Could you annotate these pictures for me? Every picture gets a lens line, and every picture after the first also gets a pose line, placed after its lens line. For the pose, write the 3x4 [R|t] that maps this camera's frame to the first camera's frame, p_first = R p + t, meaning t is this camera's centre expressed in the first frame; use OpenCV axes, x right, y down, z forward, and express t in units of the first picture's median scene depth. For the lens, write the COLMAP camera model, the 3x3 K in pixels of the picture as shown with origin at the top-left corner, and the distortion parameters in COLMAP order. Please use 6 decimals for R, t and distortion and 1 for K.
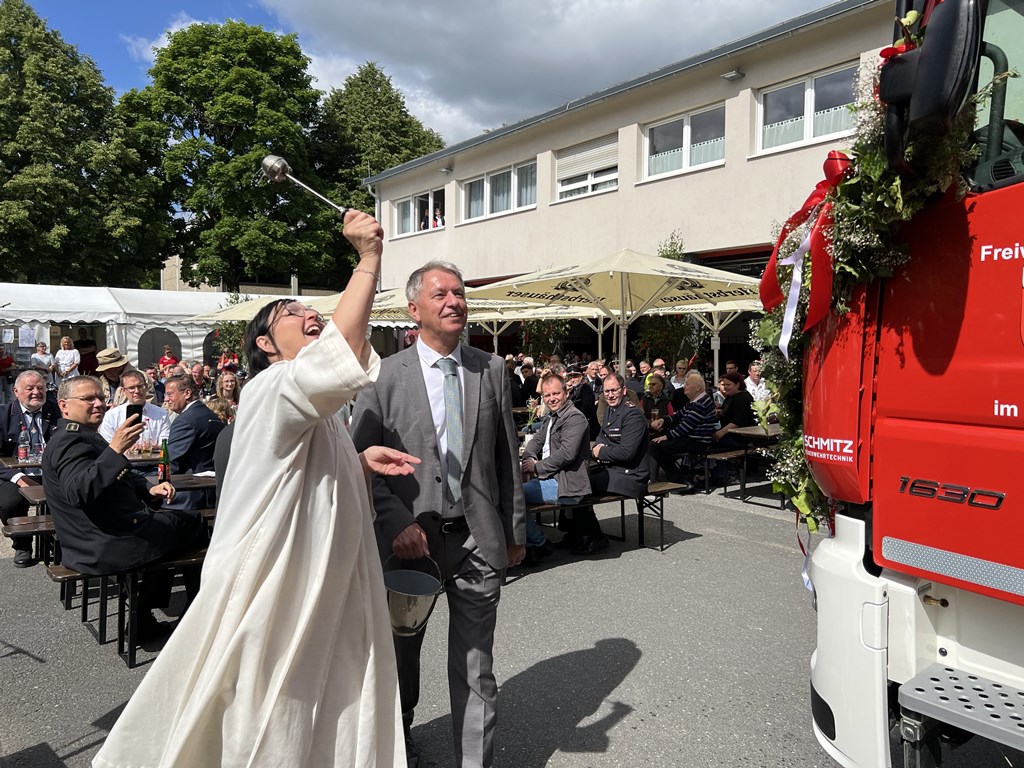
lens RADIAL K [[839.5, 0, 513.1], [0, 839.5, 380.5], [0, 0, 1]] dist [0.045557, -0.002149]
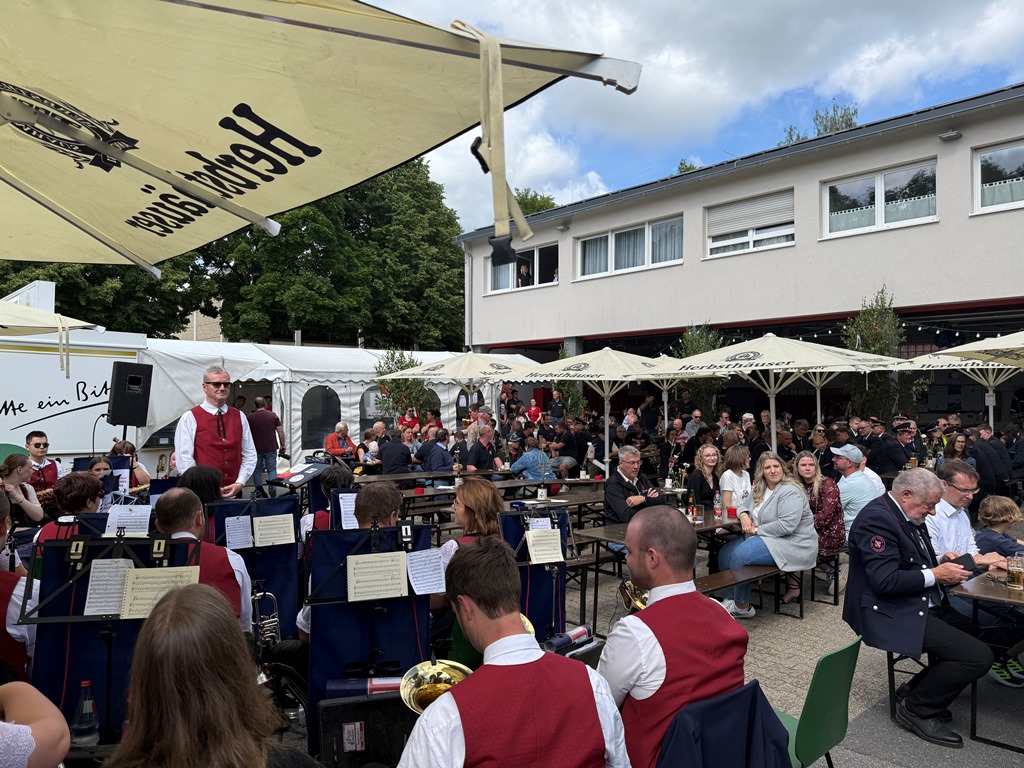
lens RADIAL K [[755.6, 0, 508.7], [0, 755.6, 388.4], [0, 0, 1]] dist [0.033958, -0.039459]
pose [[0.992469, -0.006601, 0.122318, -0.297380], [0.012472, 0.998803, -0.047296, -0.015922], [-0.121859, 0.048465, 0.991363, 0.136905]]
